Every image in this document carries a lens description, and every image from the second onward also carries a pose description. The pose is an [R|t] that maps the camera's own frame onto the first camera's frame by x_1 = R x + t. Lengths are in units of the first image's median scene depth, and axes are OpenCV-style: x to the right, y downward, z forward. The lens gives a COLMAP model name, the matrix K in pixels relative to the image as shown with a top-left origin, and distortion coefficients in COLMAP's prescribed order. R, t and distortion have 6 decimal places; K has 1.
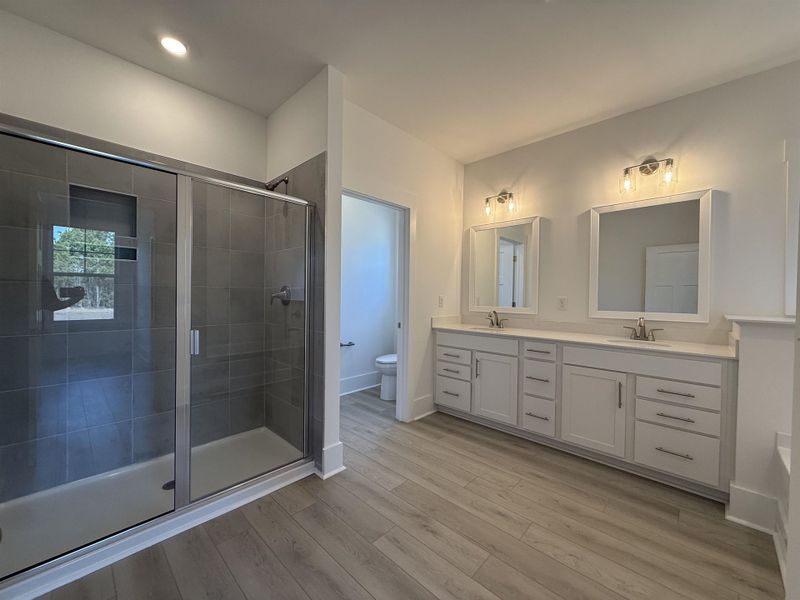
lens RADIAL K [[318.5, 0, 400.1], [0, 318.5, 299.0], [0, 0, 1]] dist [-0.000177, 0.000002]
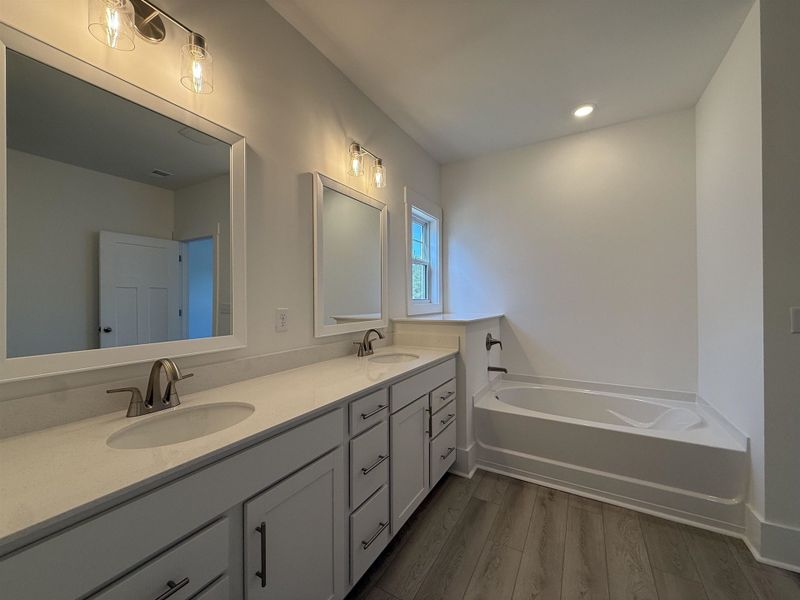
lens RADIAL K [[318.5, 0, 400.3], [0, 318.5, 297.8], [0, 0, 1]] dist [-0.000177, 0.000002]
pose [[-0.234223, -0.007196, 0.972156, -0.092162], [0.008117, 0.999923, 0.009358, -0.030424], [-0.972149, 0.010082, -0.234146, 1.050930]]
